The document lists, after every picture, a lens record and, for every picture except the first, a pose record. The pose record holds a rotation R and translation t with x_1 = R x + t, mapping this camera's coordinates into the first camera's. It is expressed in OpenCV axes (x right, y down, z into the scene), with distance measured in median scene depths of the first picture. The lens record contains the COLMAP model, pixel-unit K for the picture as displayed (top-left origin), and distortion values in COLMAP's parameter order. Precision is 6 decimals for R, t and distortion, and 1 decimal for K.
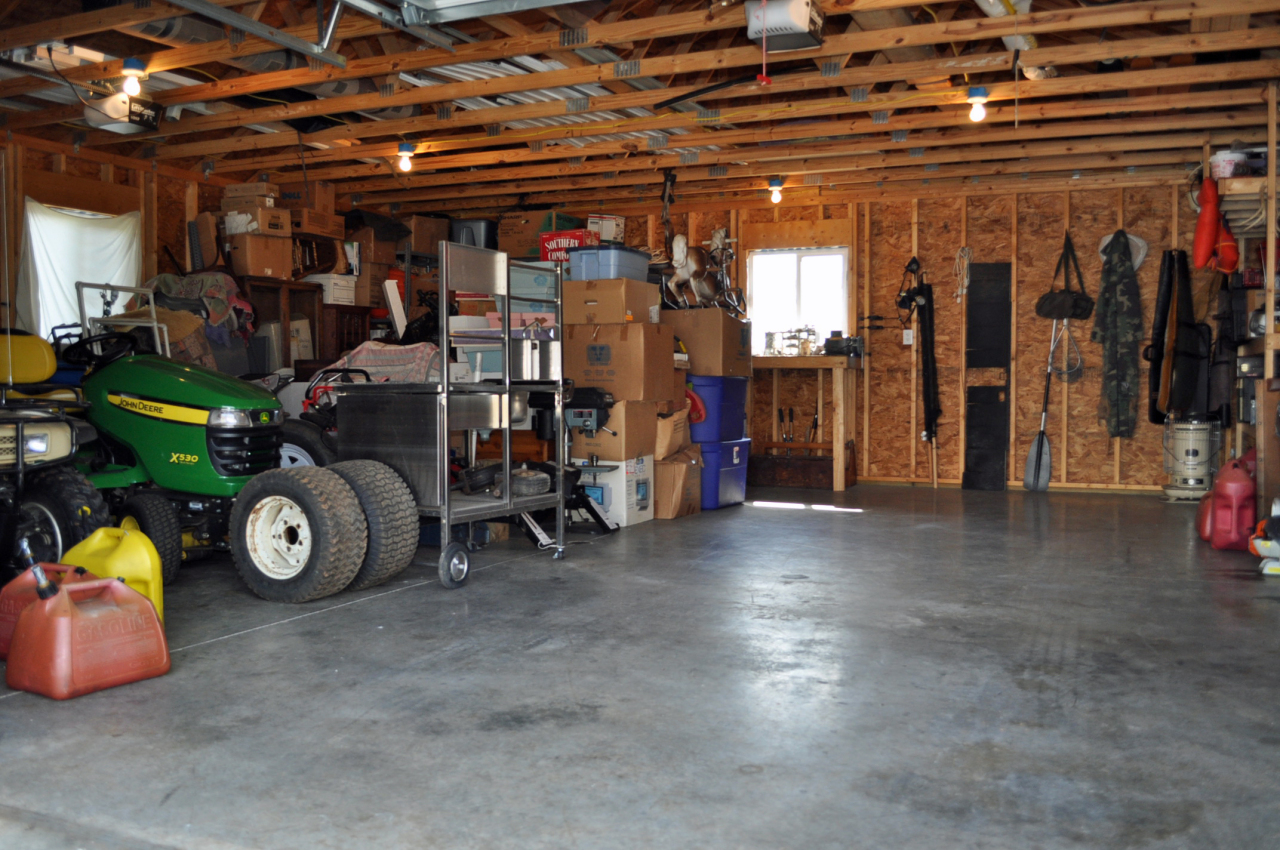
lens RADIAL K [[1158.5, 0, 640.0], [0, 1158.5, 425.0], [0, 0, 1]] dist [-0.069761, 0.009470]
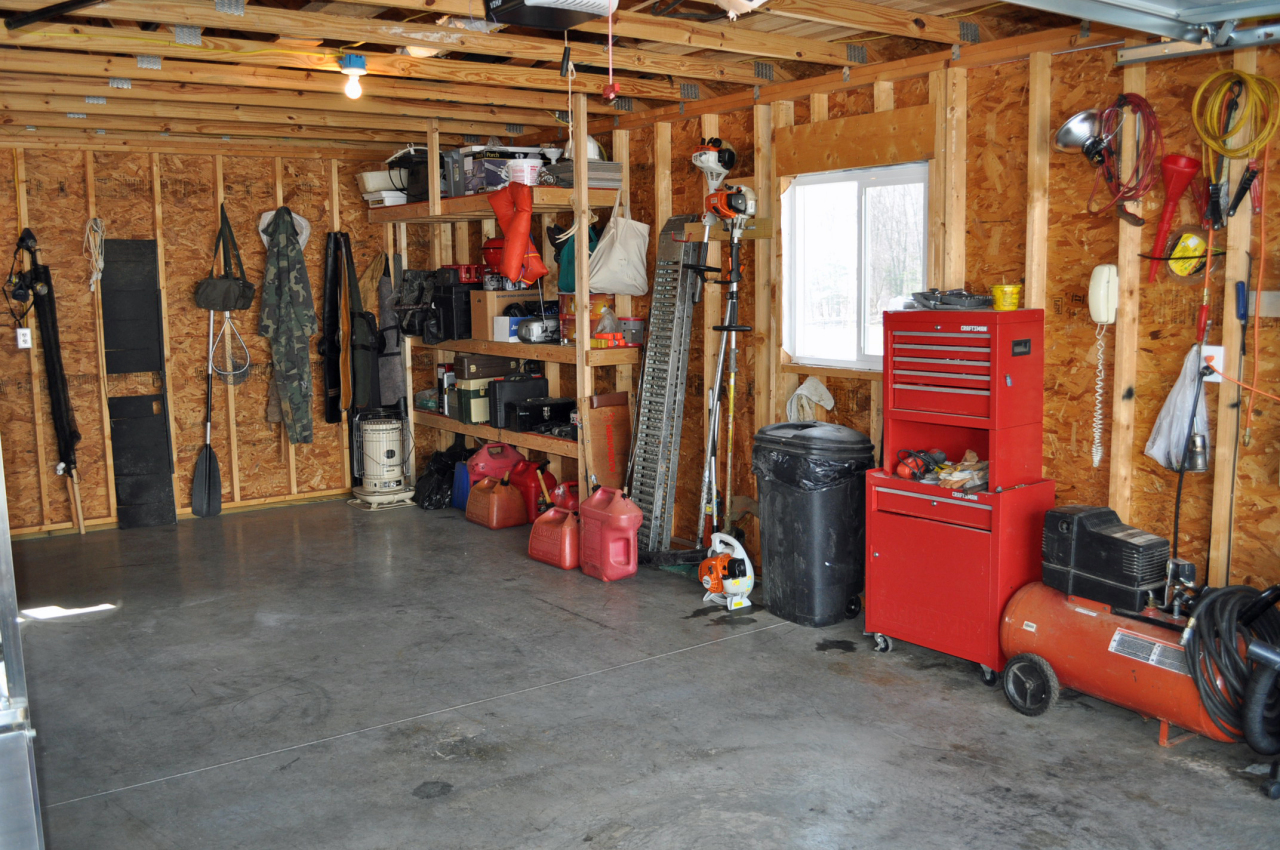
lens RADIAL K [[1158.5, 0, 640.0], [0, 1158.5, 425.0], [0, 0, 1]] dist [-0.069761, 0.009470]
pose [[0.501627, -0.119722, 0.856760, -0.202873], [0.045892, 0.992666, 0.111844, -0.086942], [-0.863866, -0.016785, 0.503442, 0.307346]]
